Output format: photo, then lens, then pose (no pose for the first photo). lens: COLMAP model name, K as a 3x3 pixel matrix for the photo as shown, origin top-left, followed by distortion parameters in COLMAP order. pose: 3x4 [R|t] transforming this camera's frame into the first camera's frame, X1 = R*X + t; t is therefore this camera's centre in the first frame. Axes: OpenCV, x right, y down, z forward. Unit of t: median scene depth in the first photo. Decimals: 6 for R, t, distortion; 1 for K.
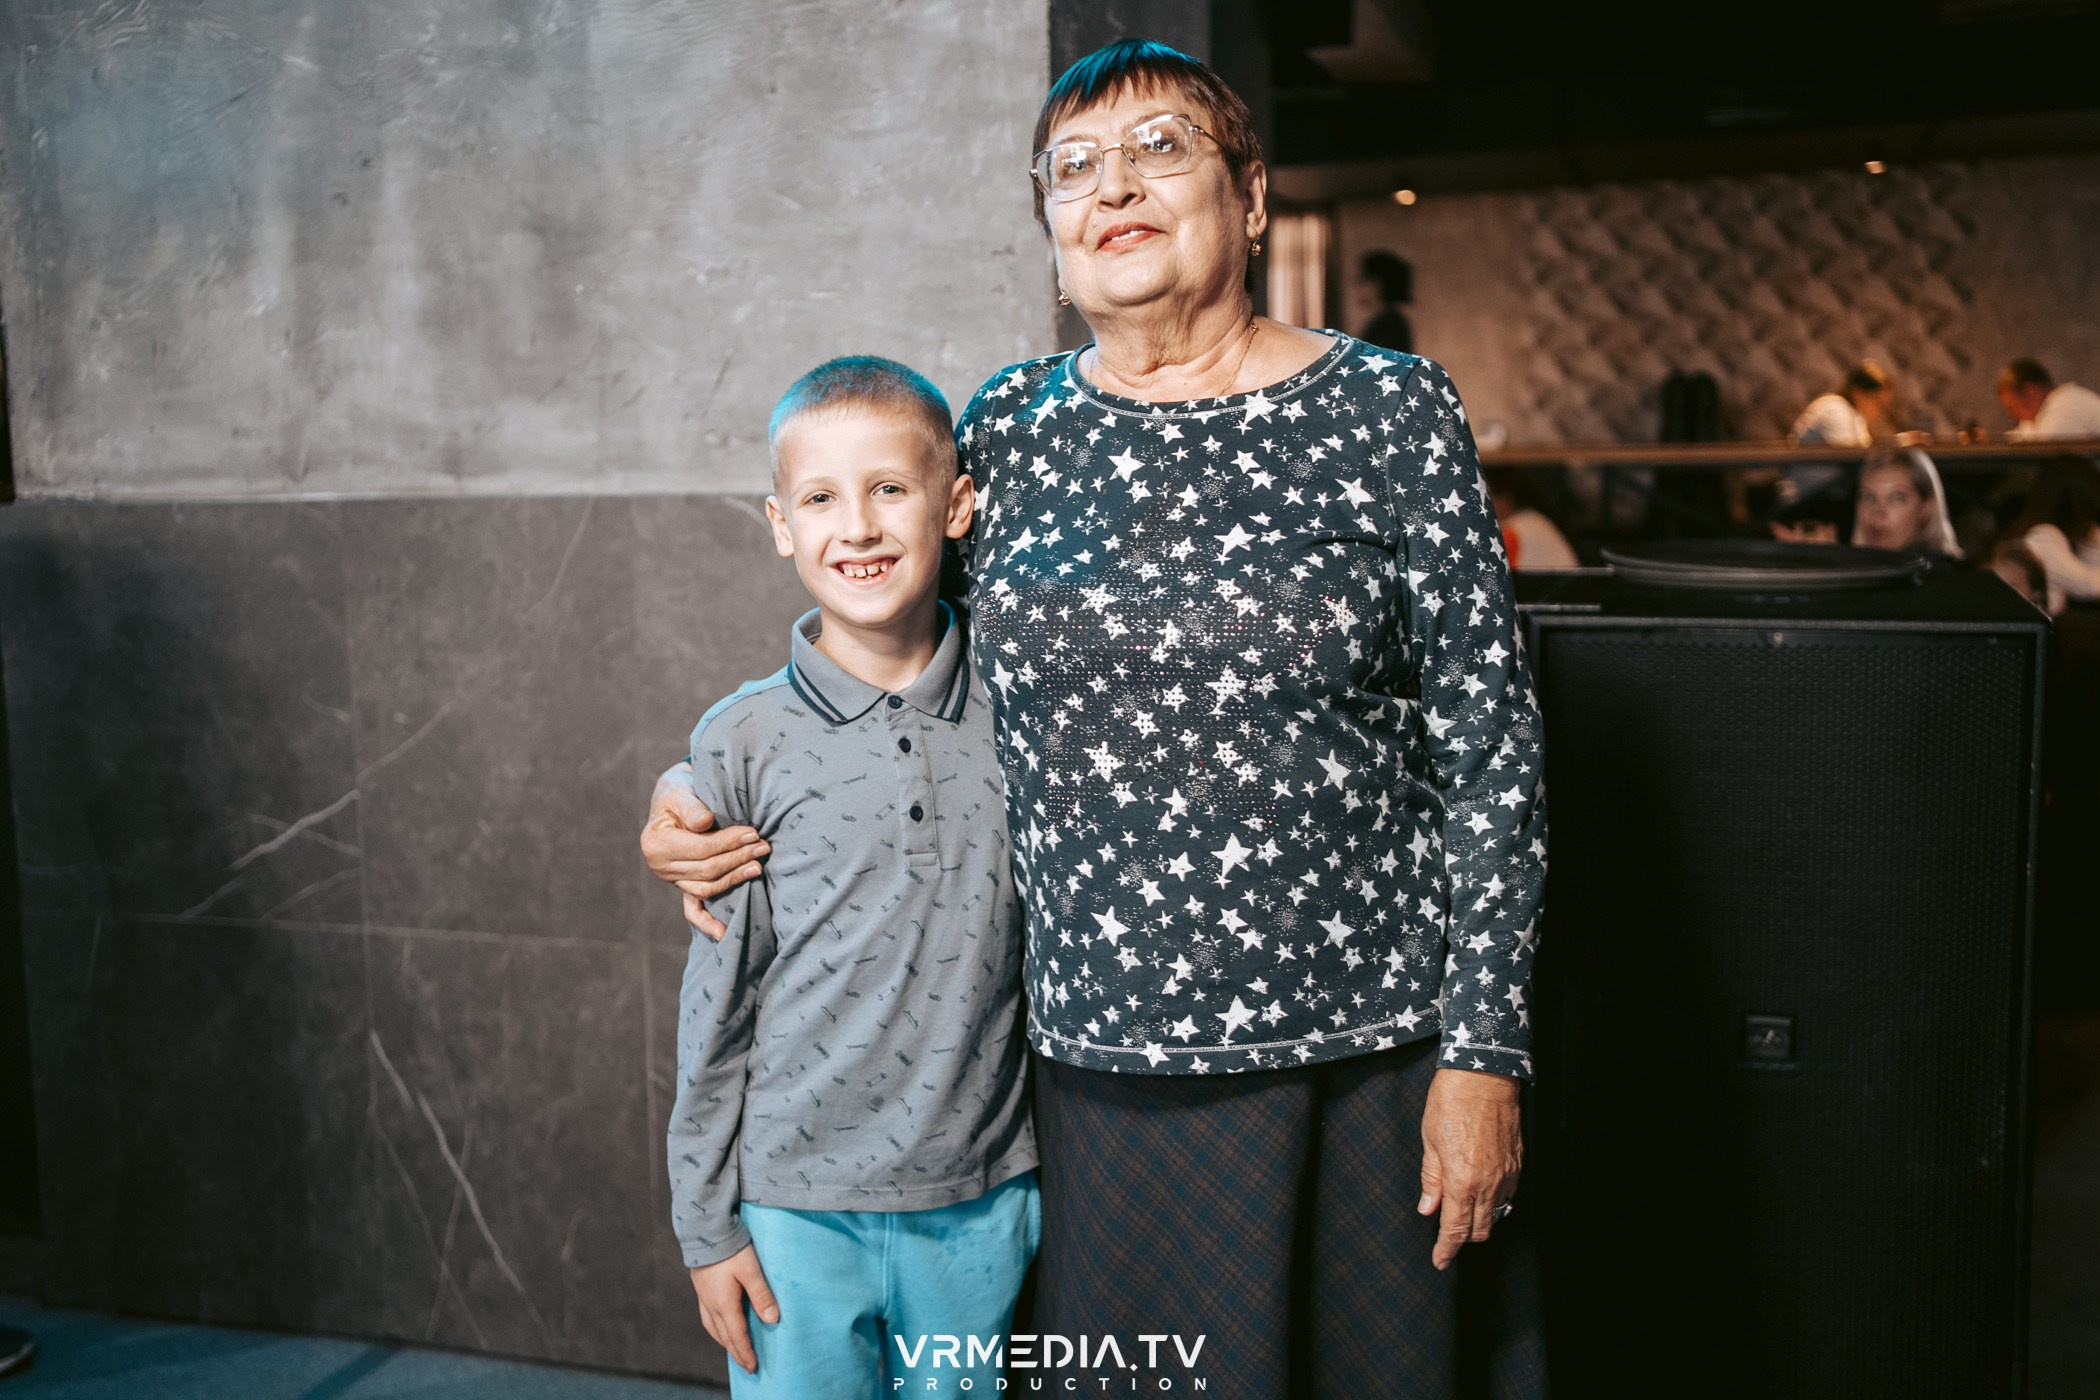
lens RADIAL K [[2104.3, 0, 1050.0], [0, 2104.3, 700.0], [0, 0, 1]] dist [-0.037336, 0.168934]
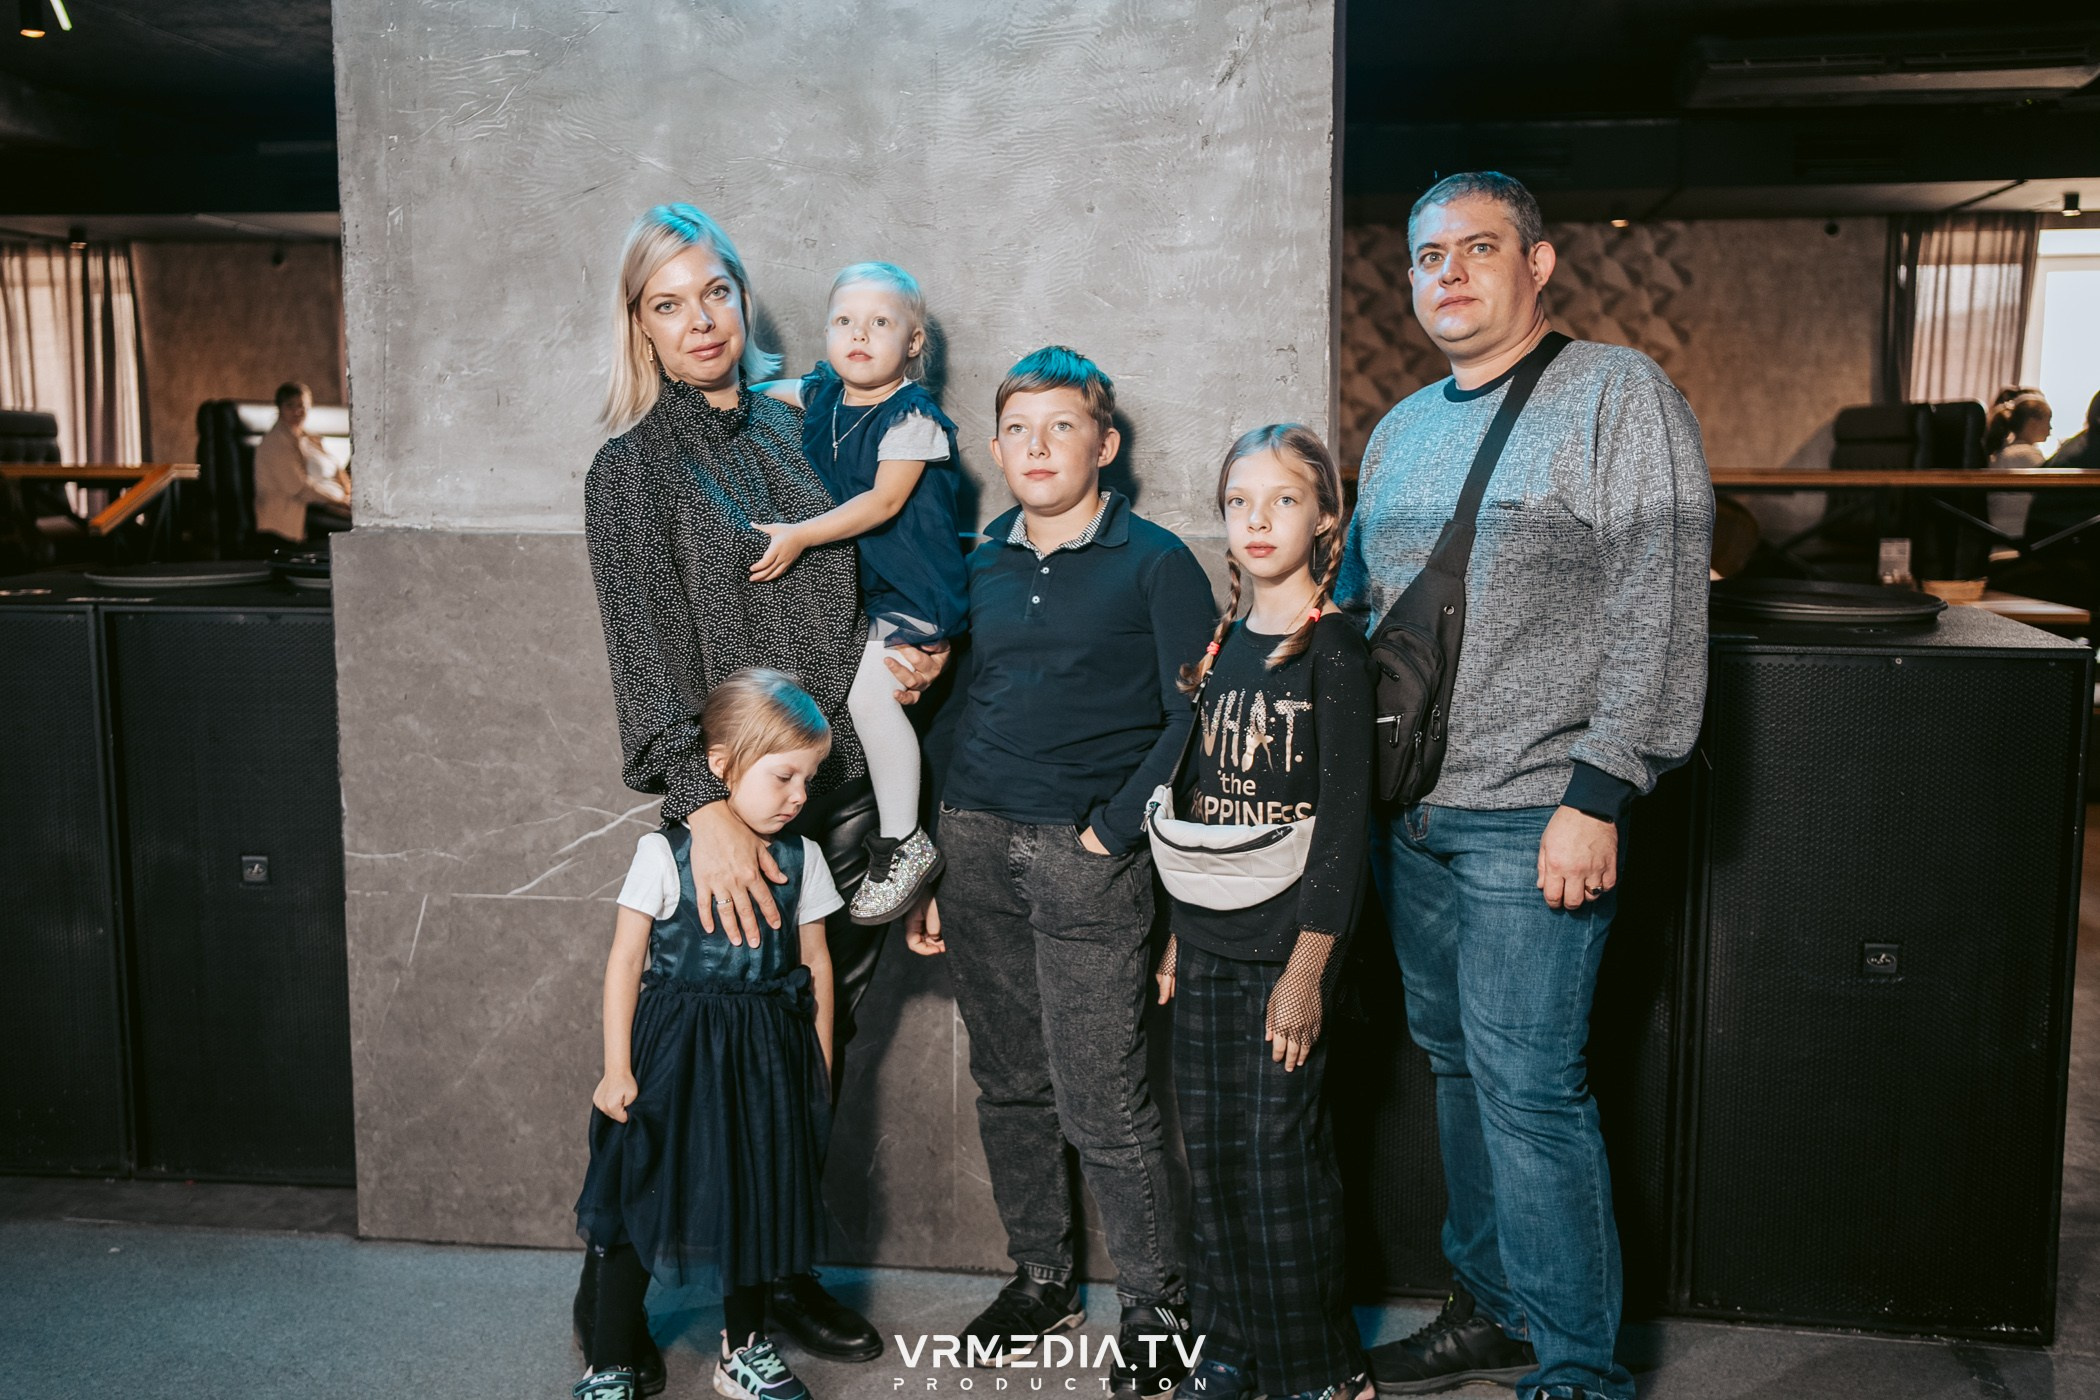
lens RADIAL K [[2099.1, 0, 1044.1], [0, 2099.1, 694.6], [0, 0, 1]] dist [-0.028069, 0.146572]
pose [[0.985666, -0.000249, 0.168709, -0.332616], [-0.000076, 0.999998, 0.001921, -0.008642], [-0.168709, -0.001906, 0.985664, -0.184401]]
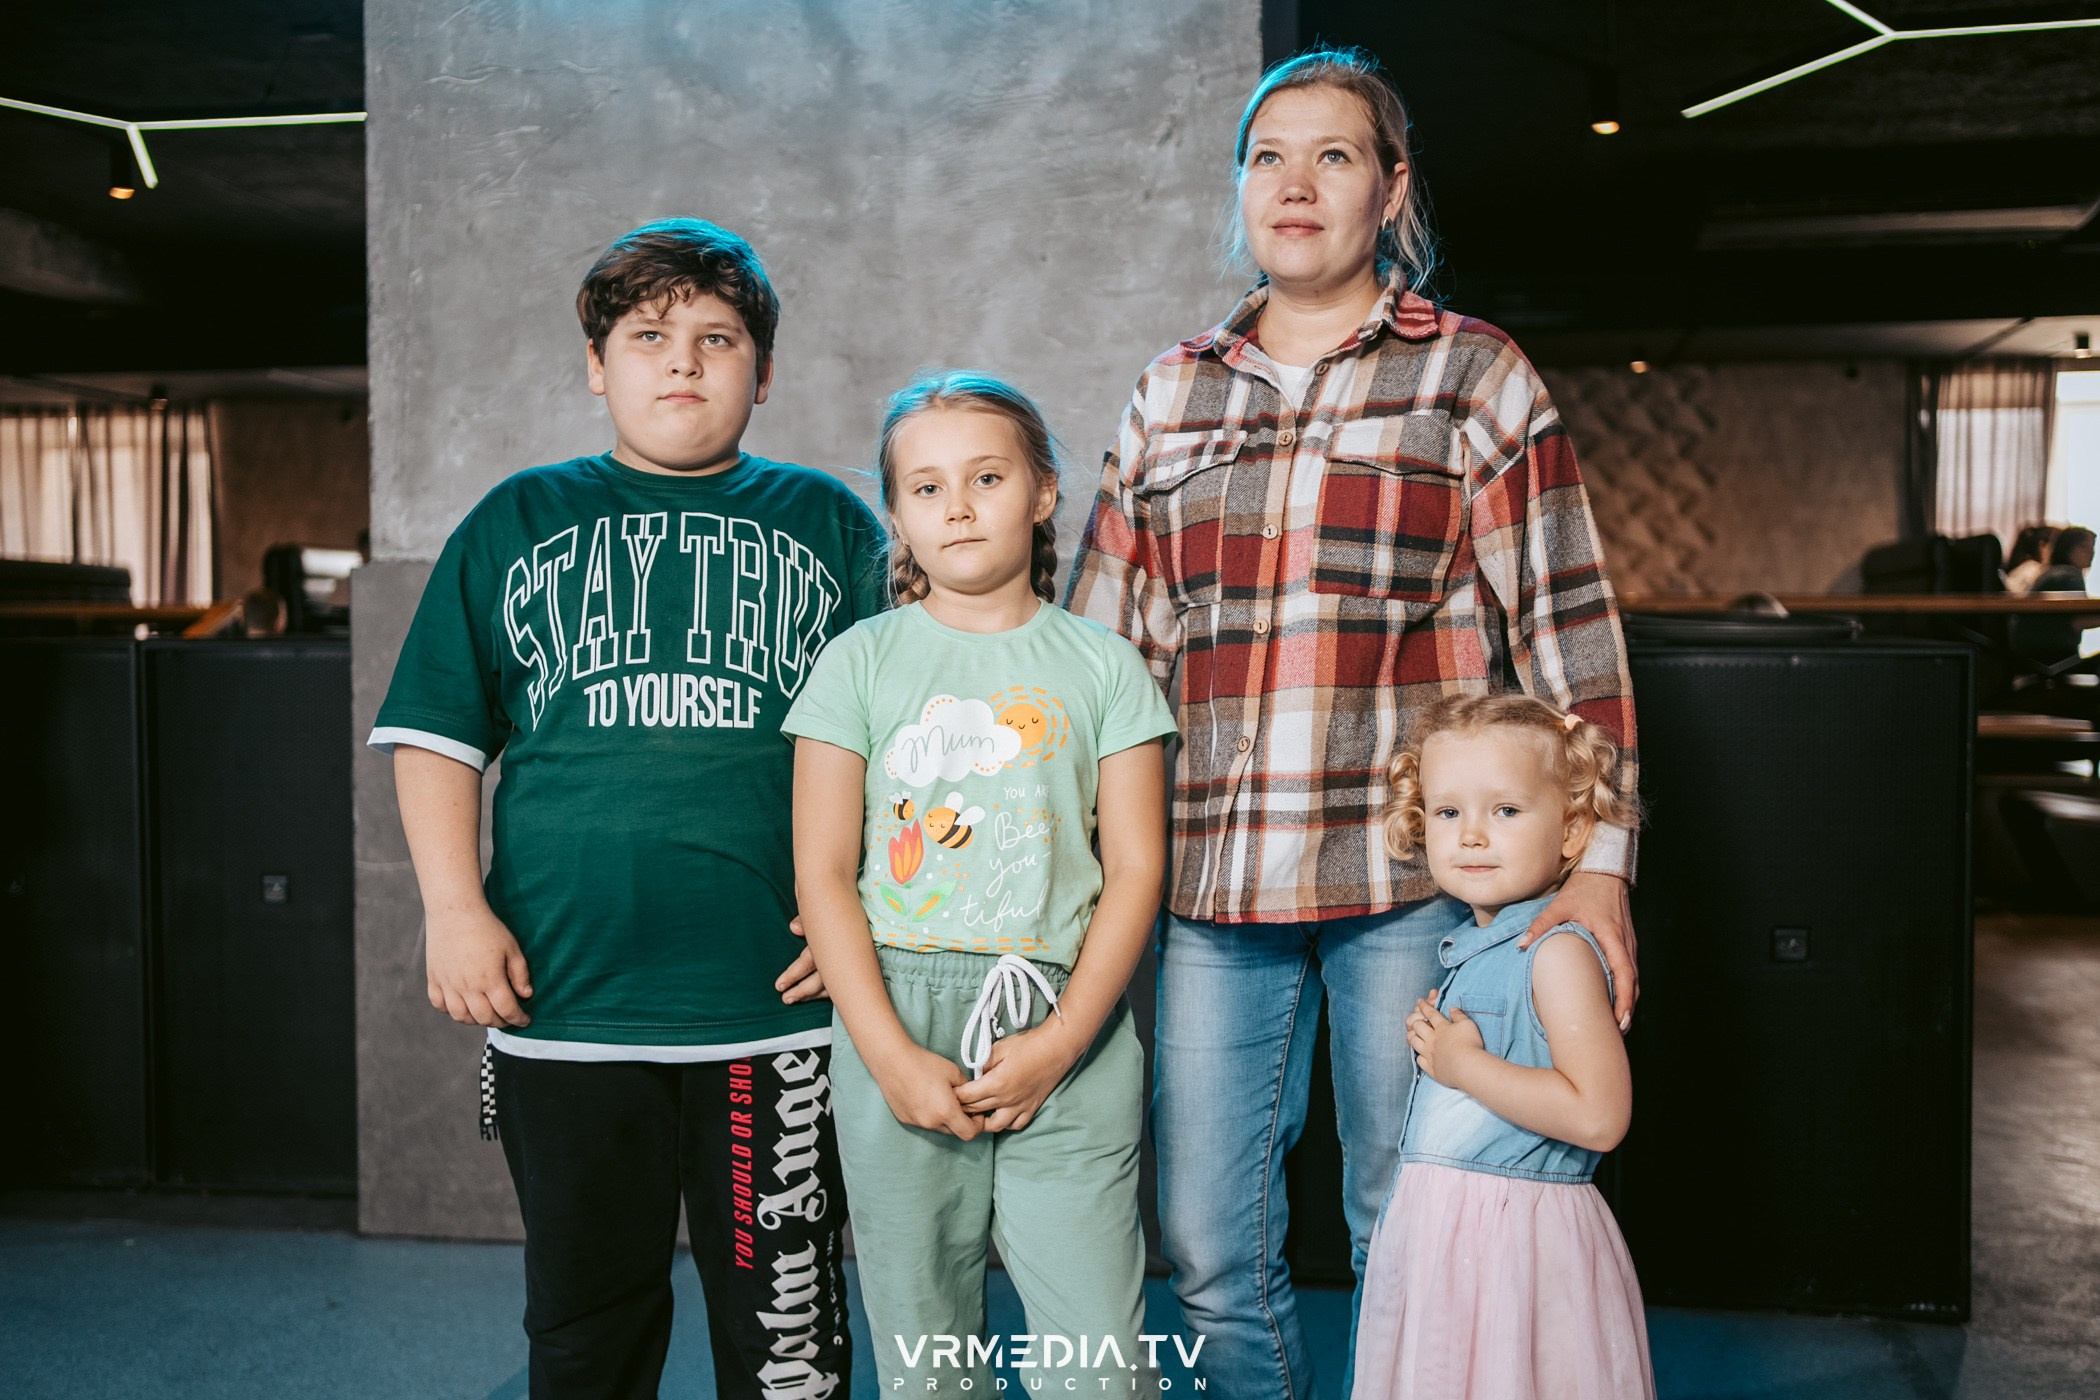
lens RADIAL K [[2114.3, 0, 1051.3], [0, 2114.3, 695.1], [0, 0, 1]] dist [-0.016500, 0.110211]
pose [[0.990345, 0.012322, 0.138075, -0.282365], [-0.000034, 0.996063, -0.088643, 0.097043], [-0.138624, 0.087783, 0.986447, -0.279853]]
